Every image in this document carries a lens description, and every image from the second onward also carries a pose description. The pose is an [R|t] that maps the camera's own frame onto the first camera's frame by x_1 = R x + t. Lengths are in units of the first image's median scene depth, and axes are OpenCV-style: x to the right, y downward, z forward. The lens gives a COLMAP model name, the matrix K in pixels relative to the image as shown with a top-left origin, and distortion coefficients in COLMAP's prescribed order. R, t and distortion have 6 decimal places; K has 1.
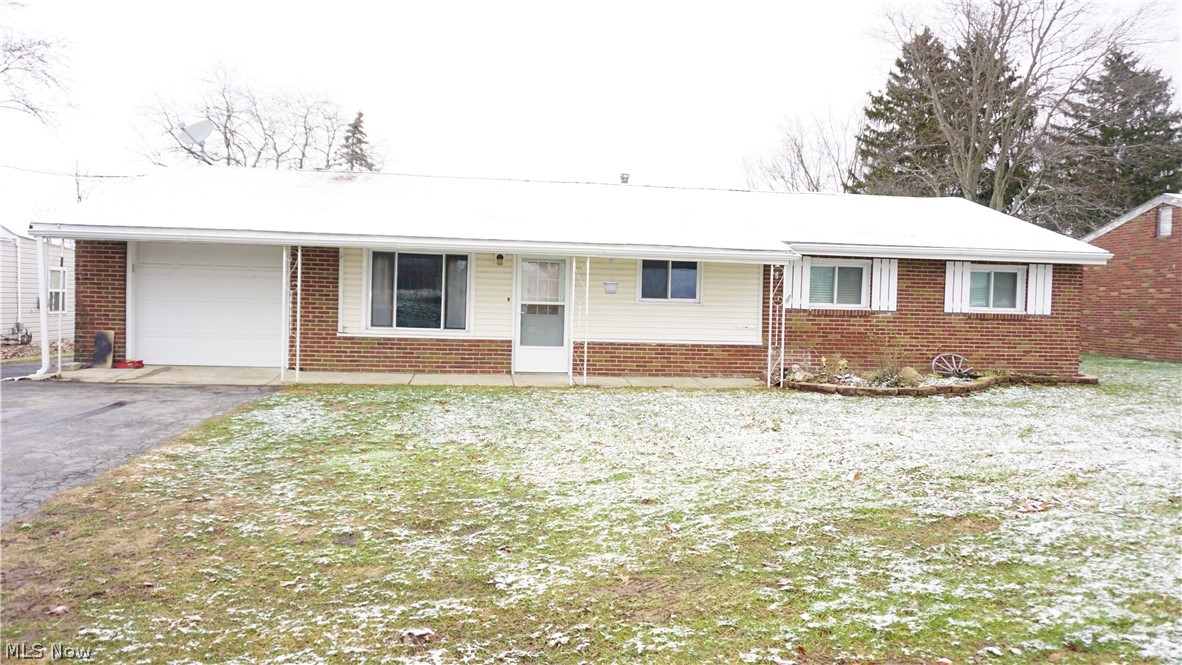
lens RADIAL K [[766.2, 0, 590.6], [0, 766.2, 322.8], [0, 0, 1]] dist [-0.019421, 0.000262]
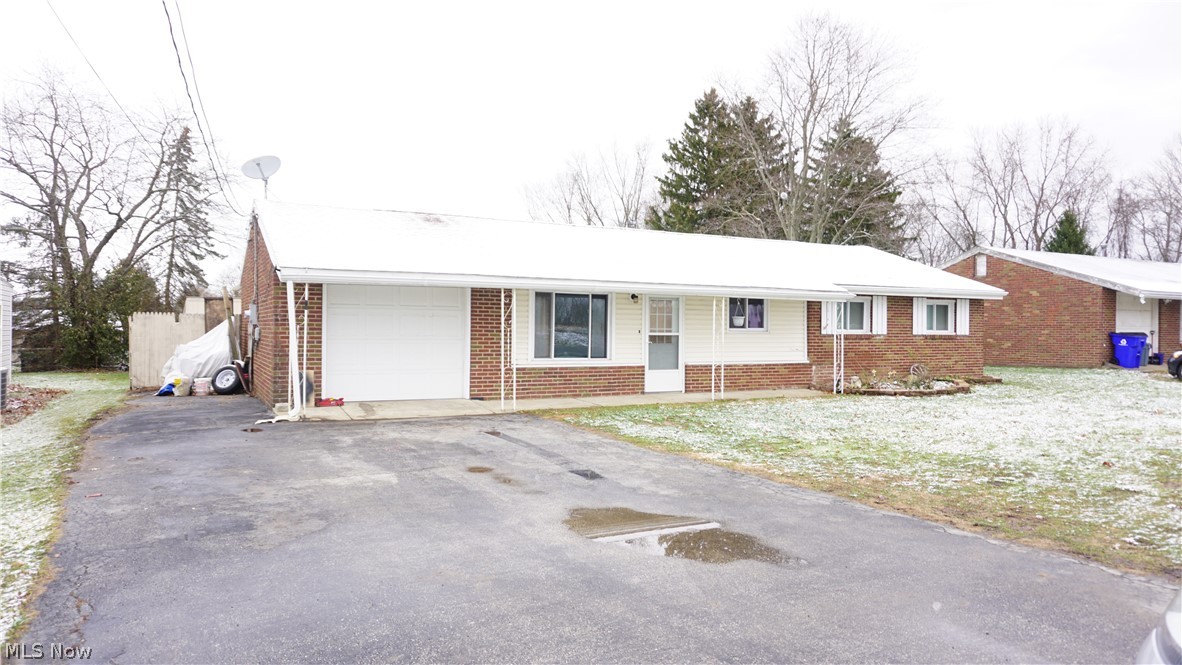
lens RADIAL K [[766.2, 0, 594.1], [0, 766.2, 338.6], [0, 0, 1]] dist [-0.019421, 0.000262]
pose [[0.933764, -0.023058, 0.357146, -0.585048], [0.026305, 0.999645, -0.004237, -0.016193], [-0.356921, 0.013351, 0.934039, -0.084578]]
